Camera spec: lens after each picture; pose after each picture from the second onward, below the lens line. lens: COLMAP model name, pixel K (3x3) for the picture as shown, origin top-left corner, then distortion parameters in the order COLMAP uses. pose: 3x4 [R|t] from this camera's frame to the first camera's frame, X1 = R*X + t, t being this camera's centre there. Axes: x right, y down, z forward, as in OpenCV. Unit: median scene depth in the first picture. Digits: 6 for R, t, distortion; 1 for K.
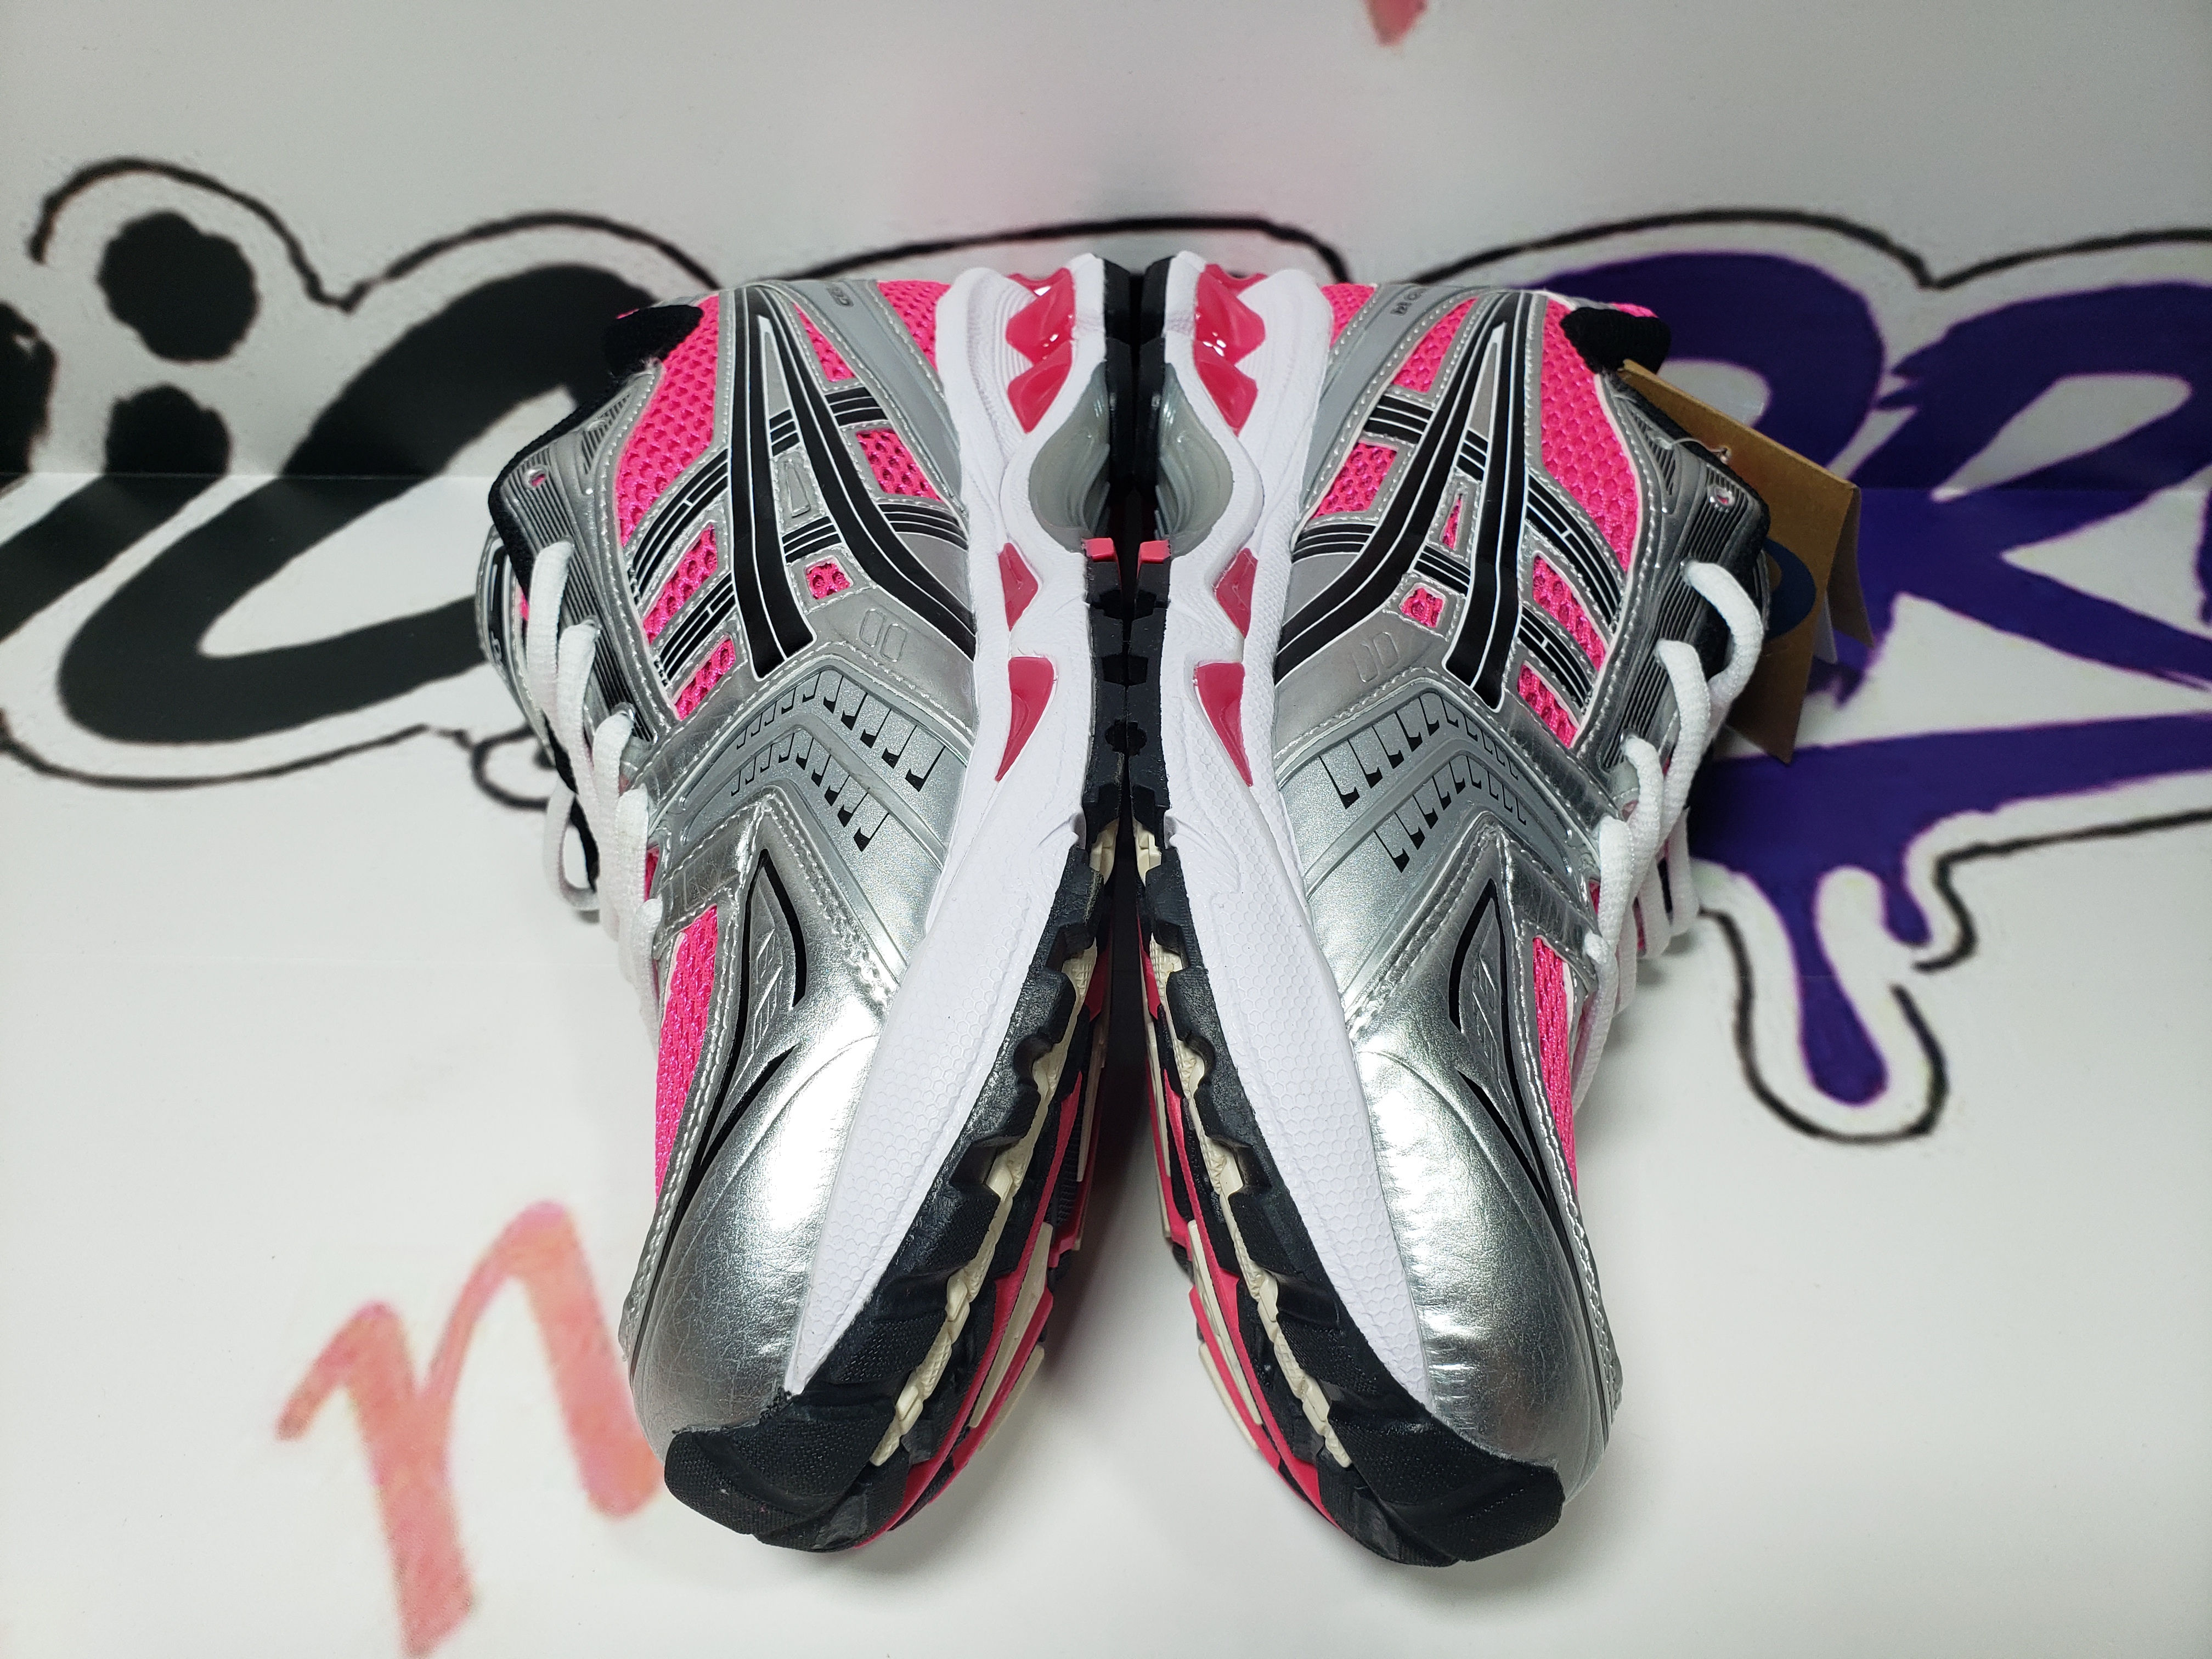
lens RADIAL K [[1818.3, 0, 1123.3], [0, 1818.3, 833.4], [0, 0, 1]] dist [-0.050548, 0.076086]
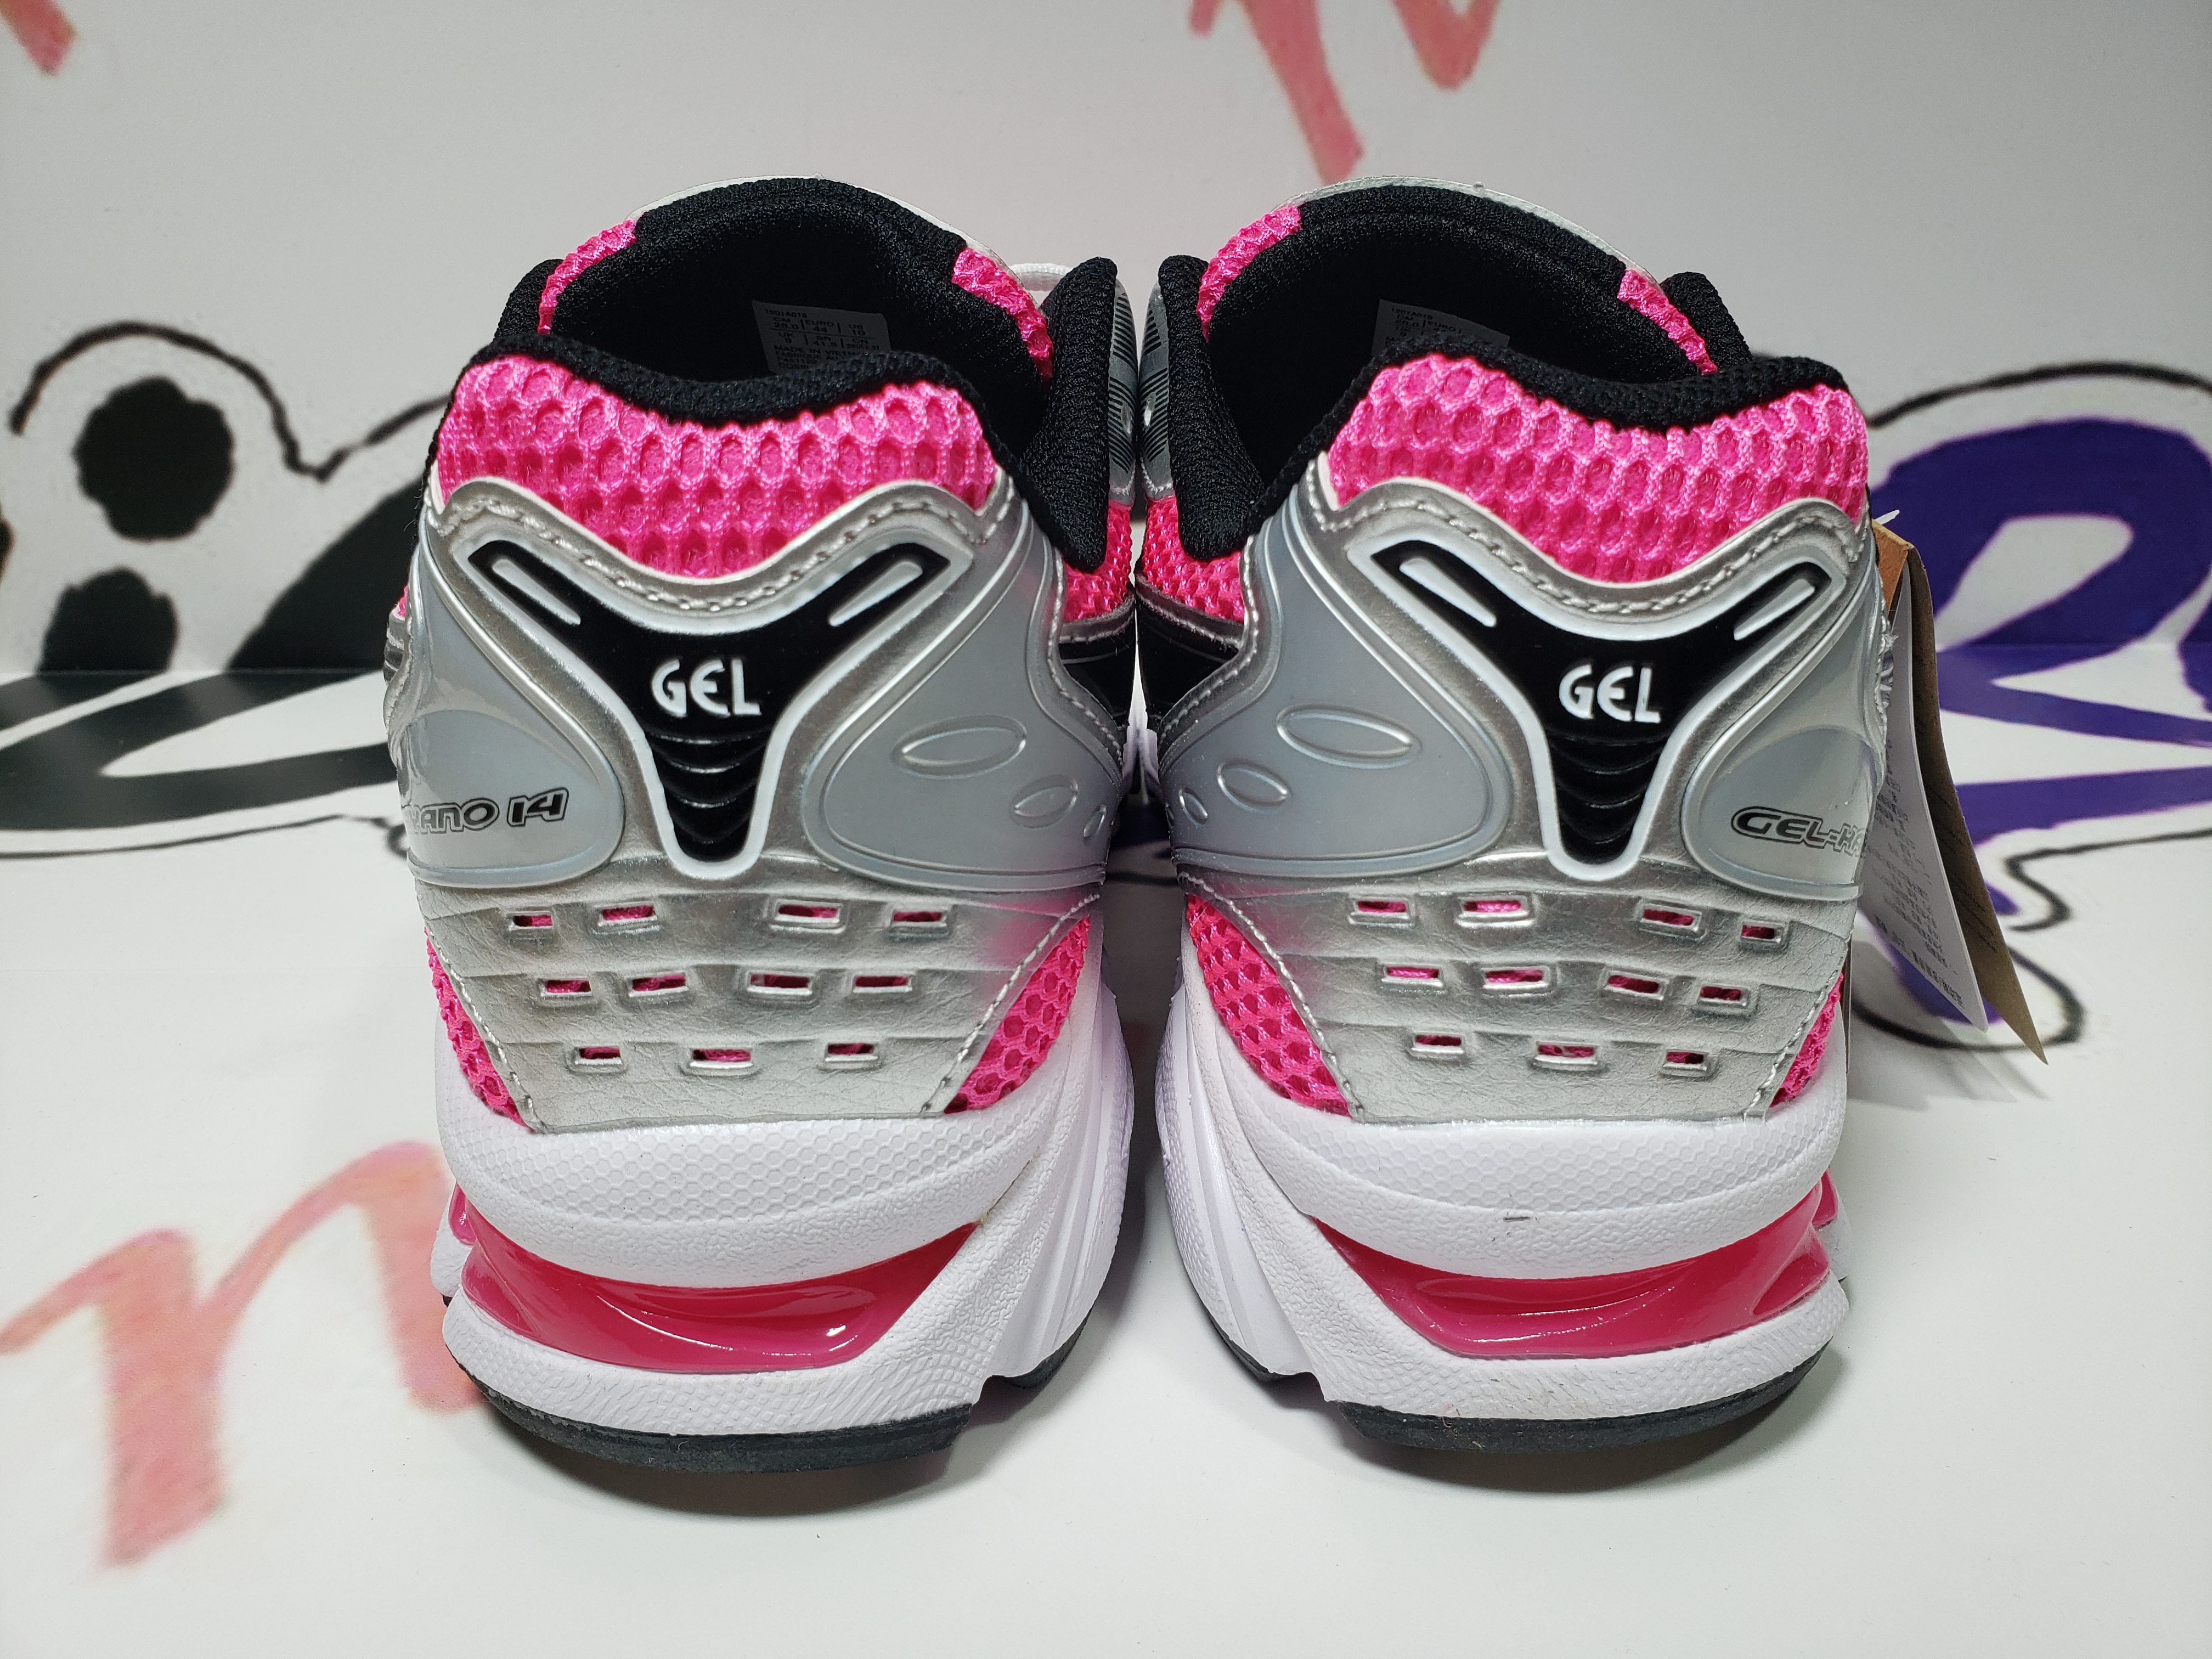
lens RADIAL K [[1818.3, 0, 1172.6], [0, 1818.3, 819.9], [0, 0, 1]] dist [-0.050548, 0.076086]
pose [[0.998403, -0.030872, 0.047317, -0.011846], [0.048191, 0.902485, -0.428016, 0.340684], [-0.029490, 0.429613, 0.902531, 0.165714]]
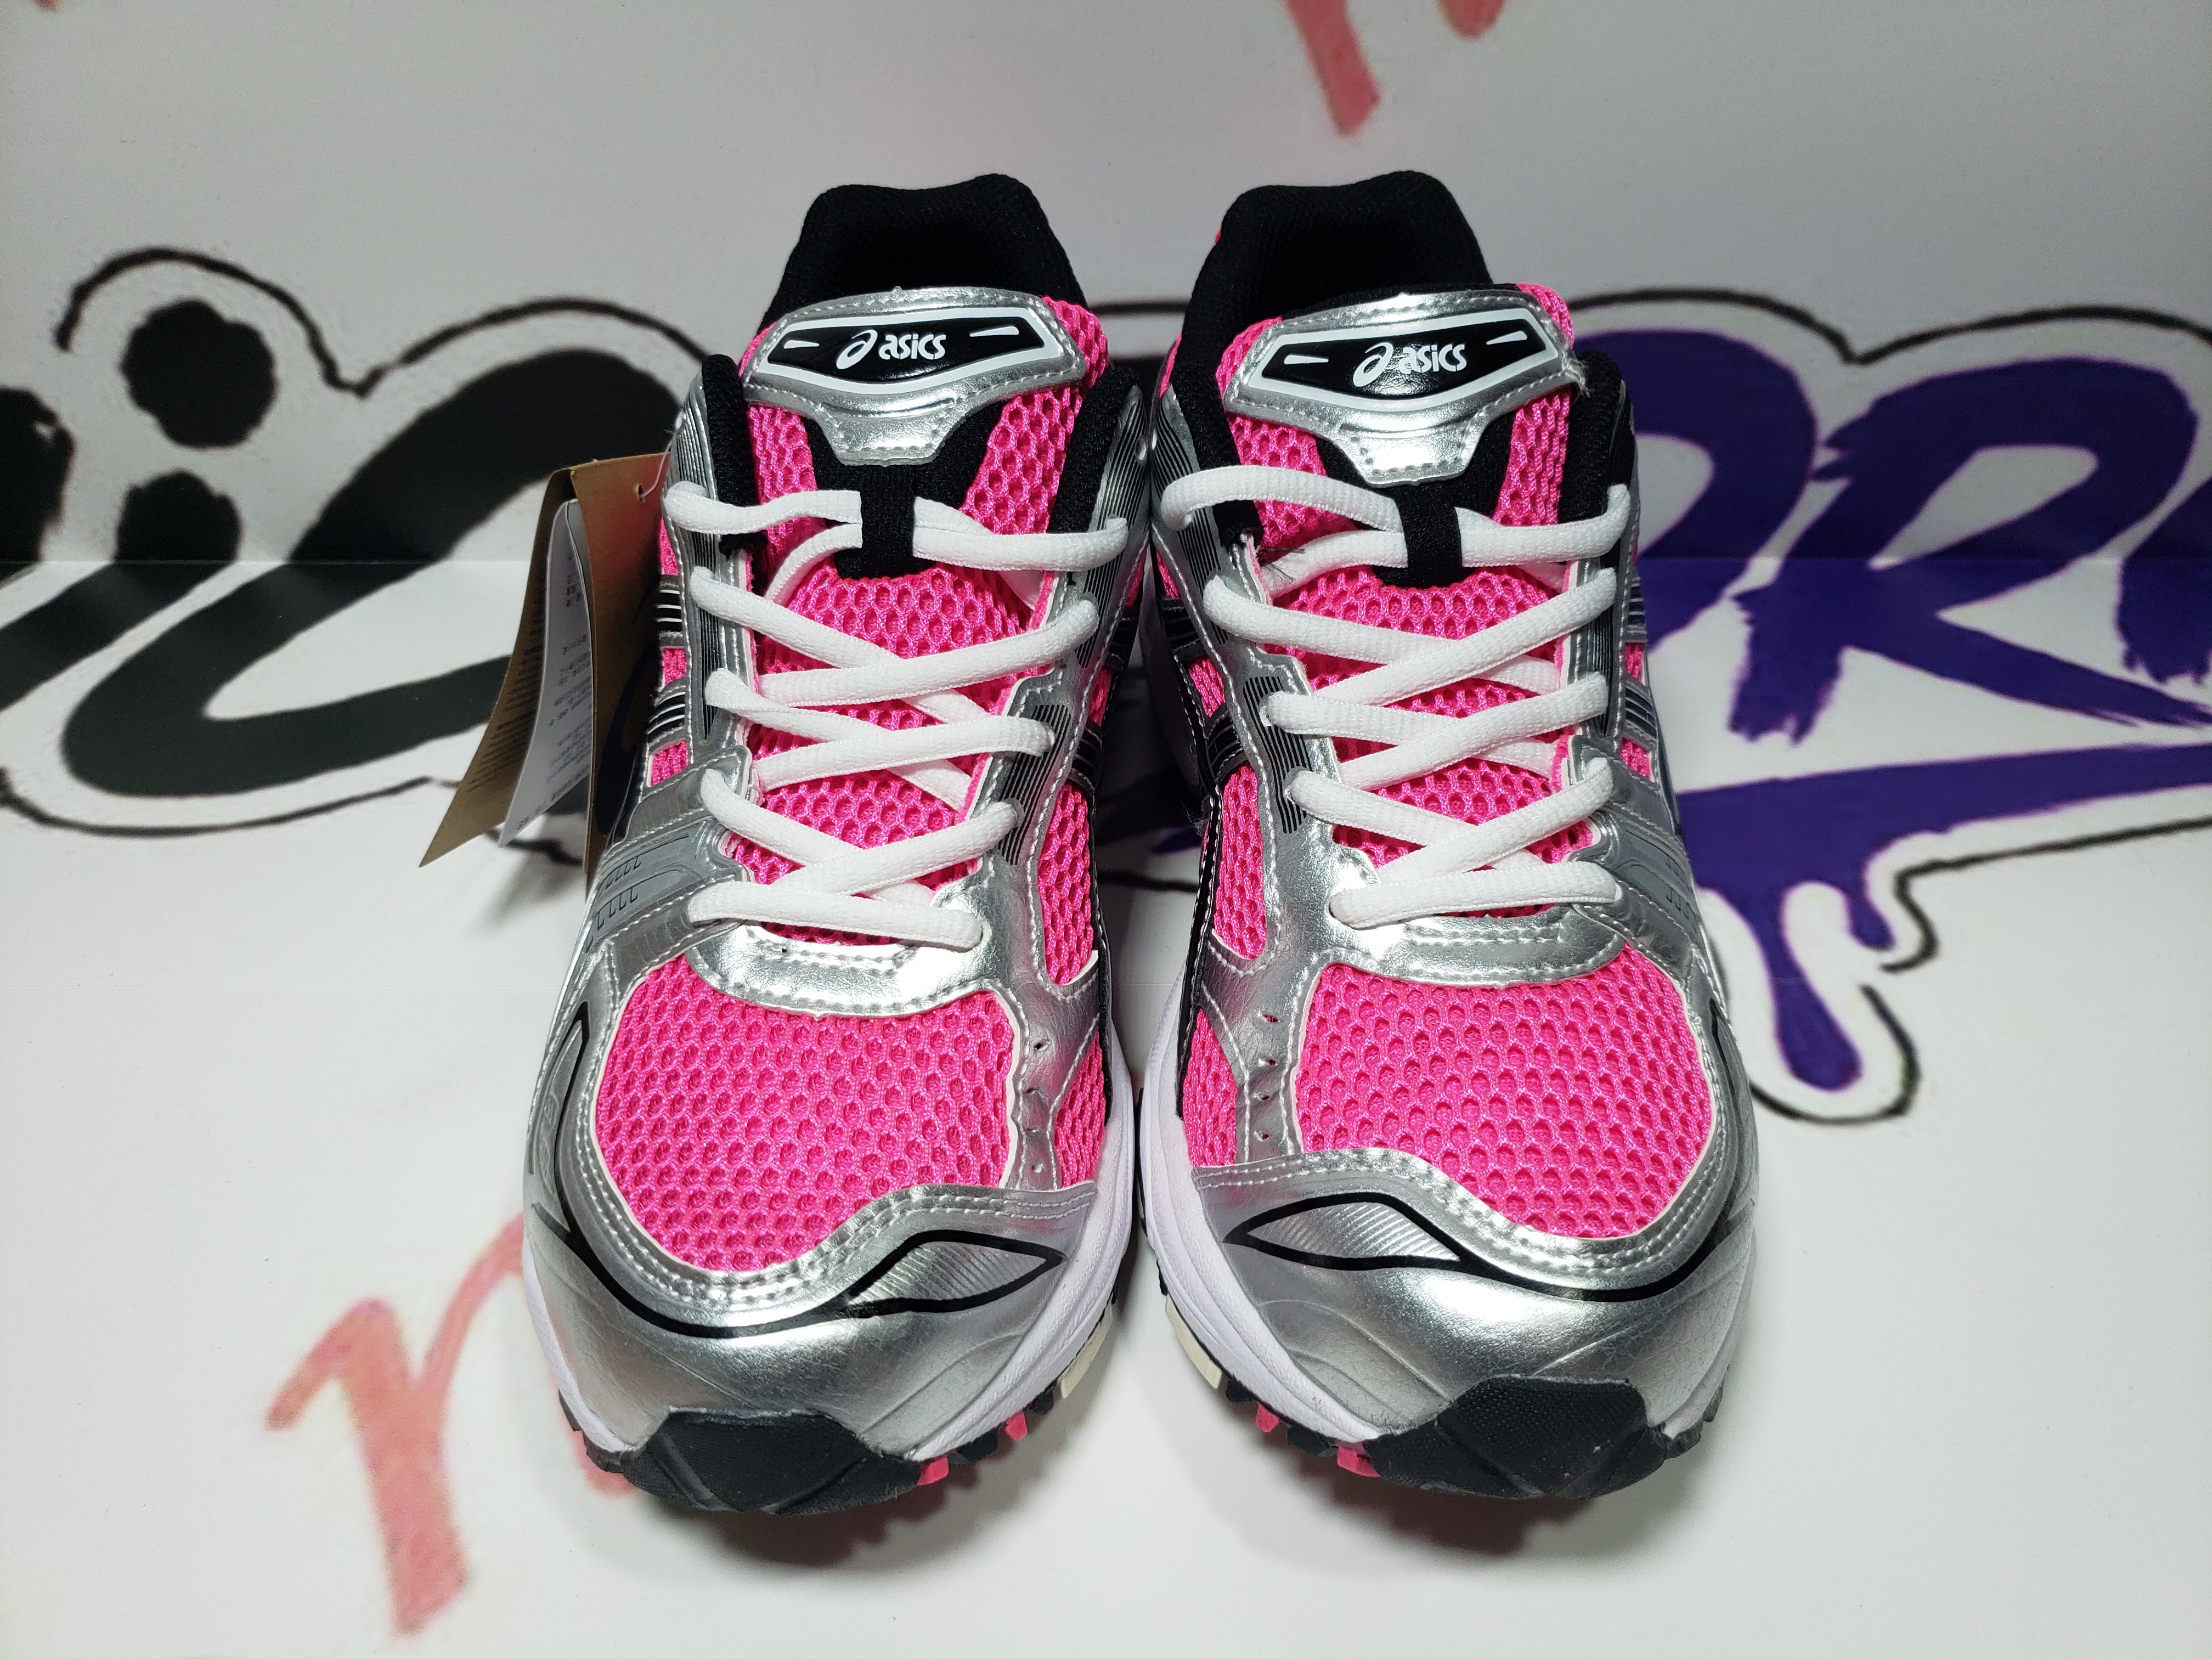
lens RADIAL K [[1818.3, 0, 1164.0], [0, 1818.3, 839.8], [0, 0, 1]] dist [-0.050548, 0.076086]
pose [[0.999213, -0.016438, 0.036106, -0.008122], [0.020755, 0.992234, -0.122640, 0.105766], [-0.033810, 0.123293, 0.991794, -0.021043]]
